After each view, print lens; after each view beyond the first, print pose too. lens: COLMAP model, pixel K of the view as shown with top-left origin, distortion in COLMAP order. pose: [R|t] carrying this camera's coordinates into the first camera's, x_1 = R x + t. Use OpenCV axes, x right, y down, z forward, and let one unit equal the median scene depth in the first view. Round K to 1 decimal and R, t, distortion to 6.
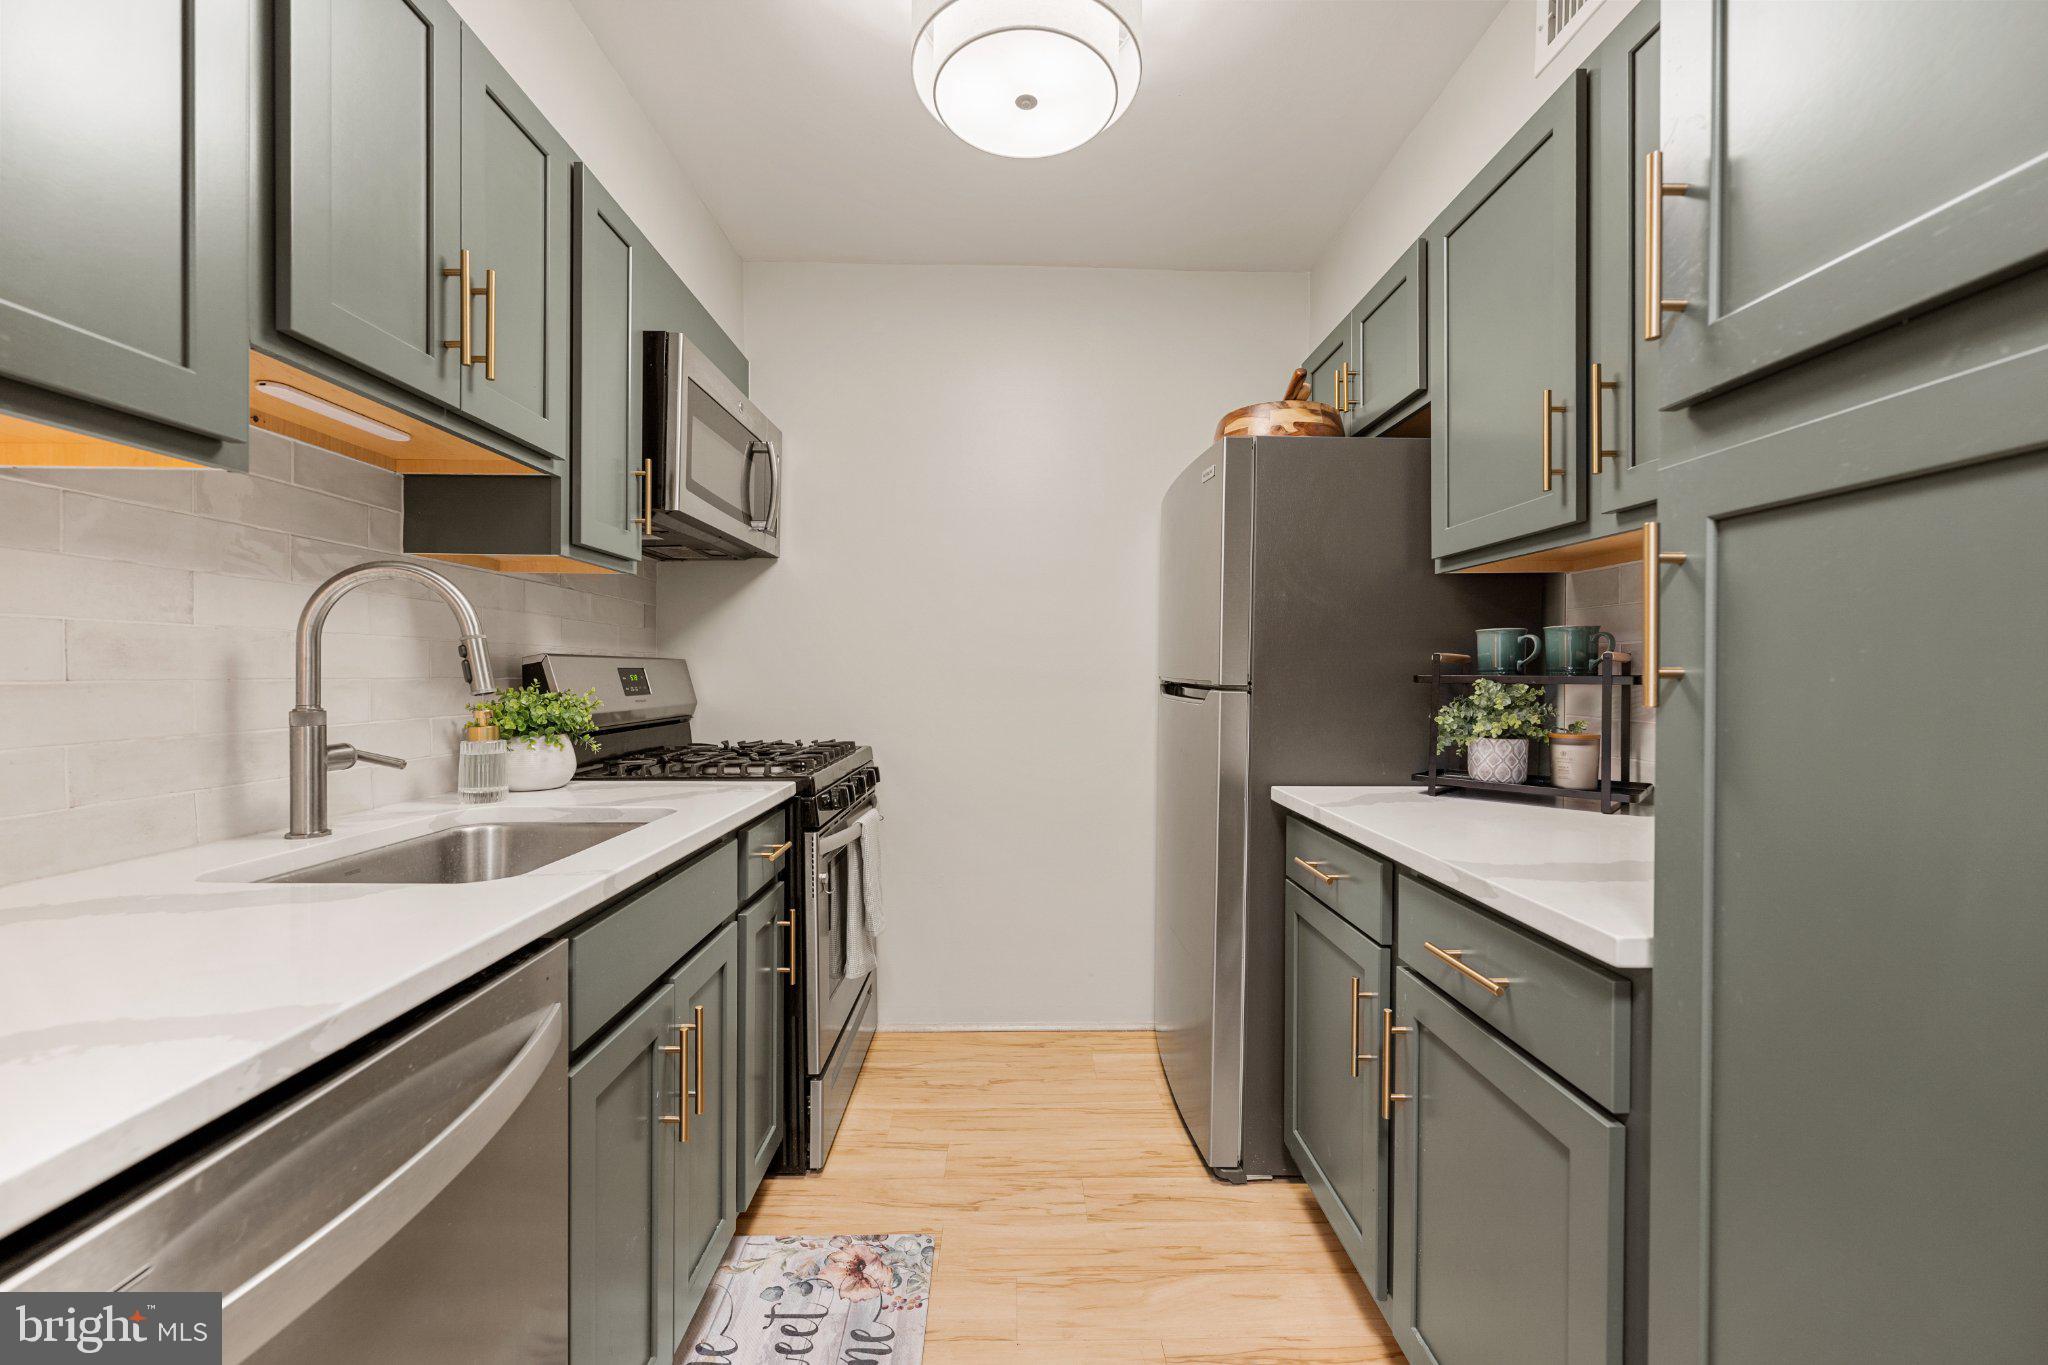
lens RADIAL K [[820.4, 0, 1020.3], [0, 820.4, 675.8], [0, 0, 1]] dist [-0.000890, 0.000285]
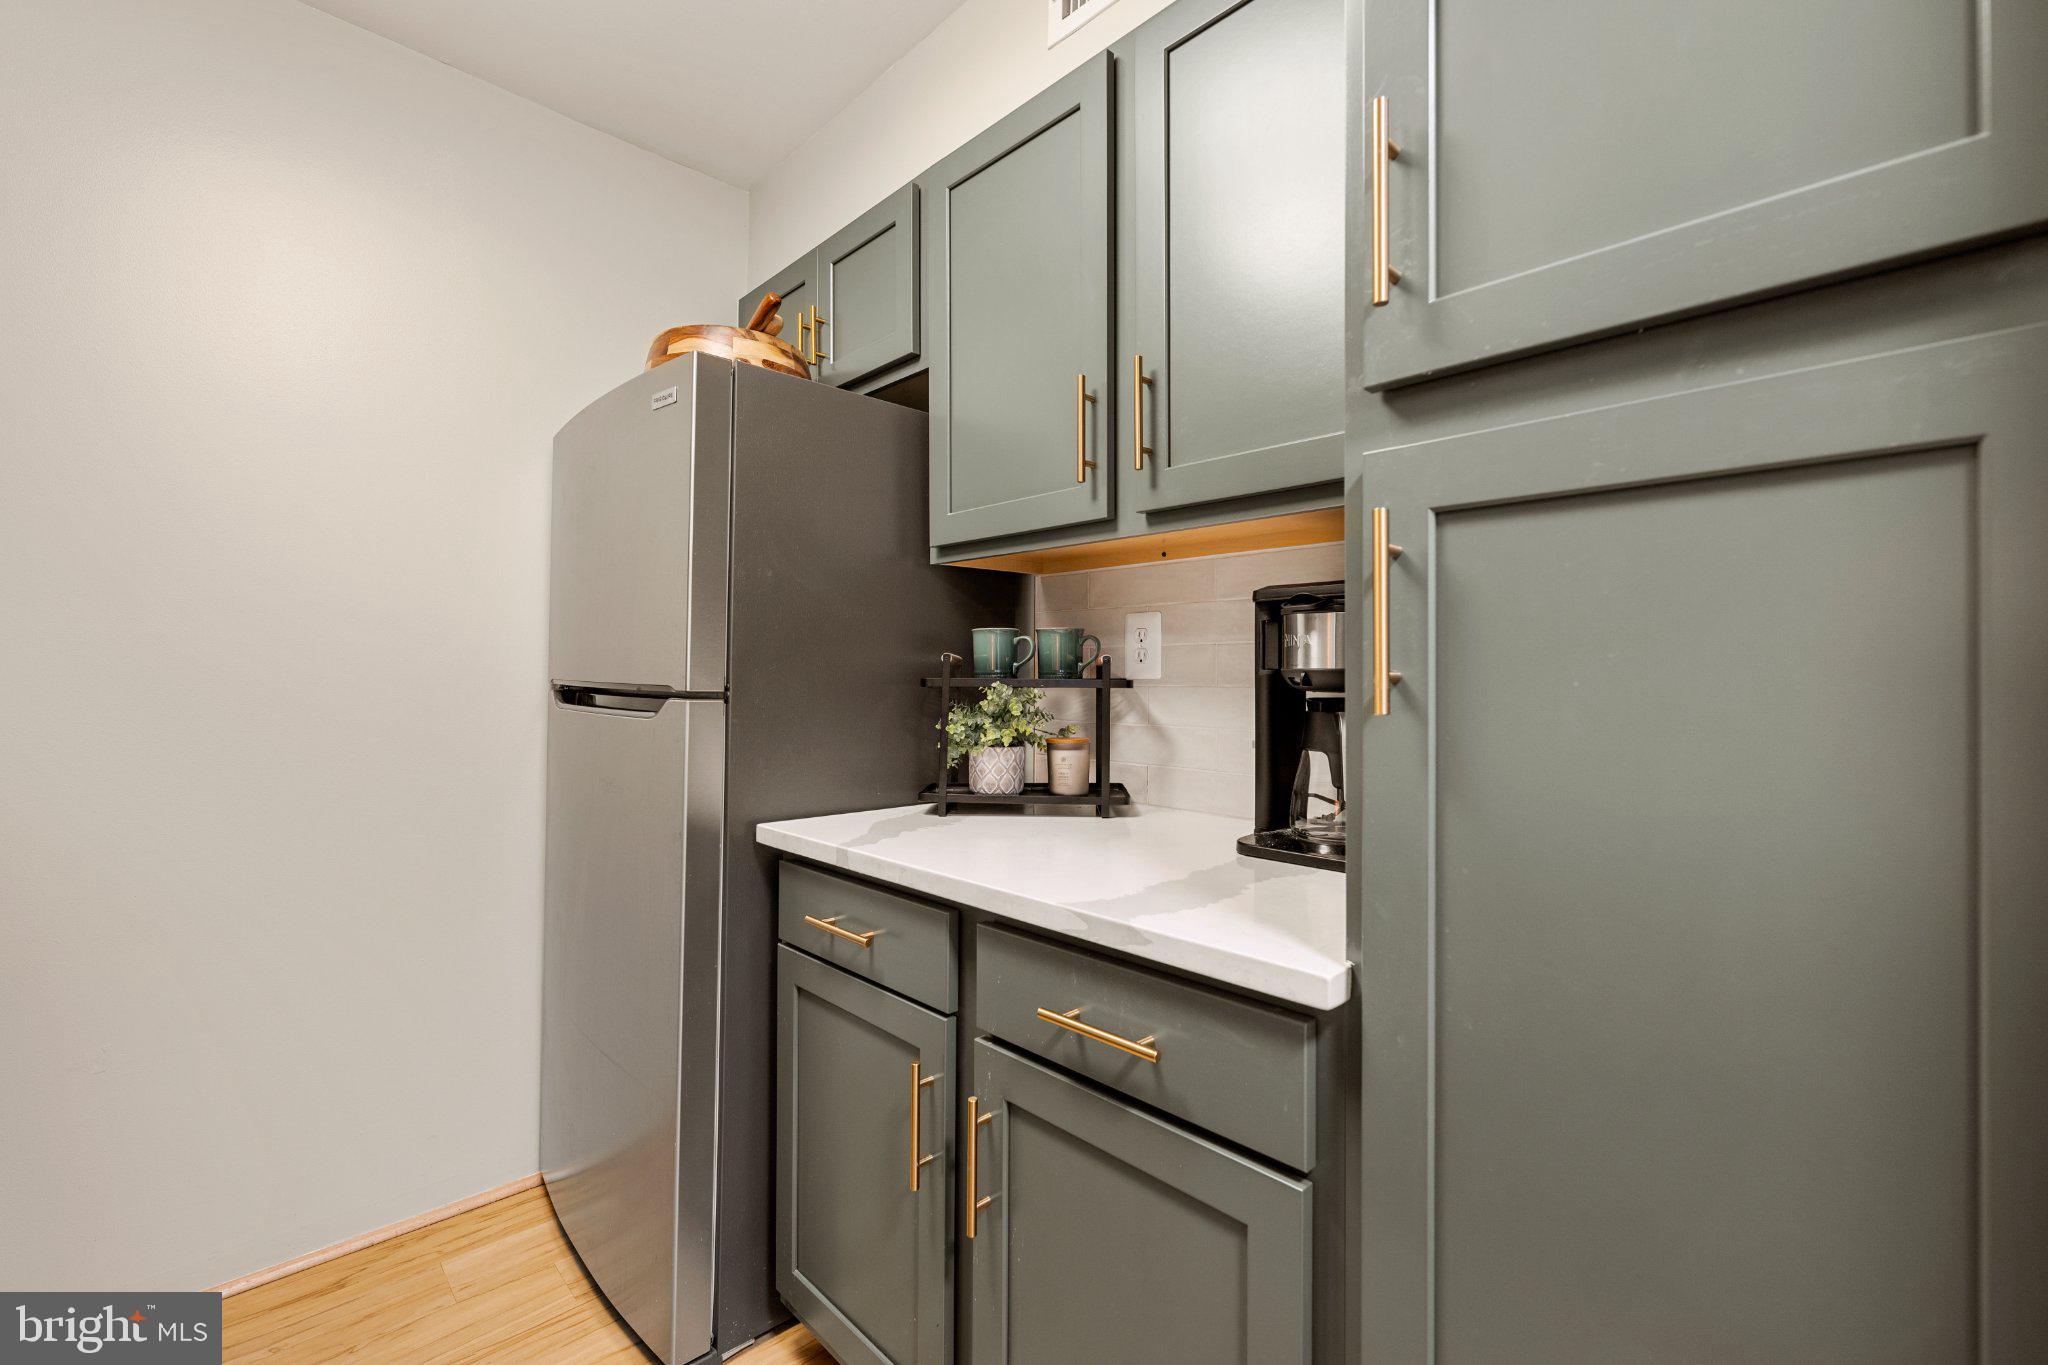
lens RADIAL K [[878.8, 0, 1024.2], [0, 878.8, 673.5], [0, 0, 1]] dist [-0.001539, 0.000221]
pose [[0.729804, 0.006080, 0.683630, -0.075750], [-0.002249, 0.999976, -0.006492, 0.000113], [-0.683653, 0.003200, 0.729800, 0.256681]]
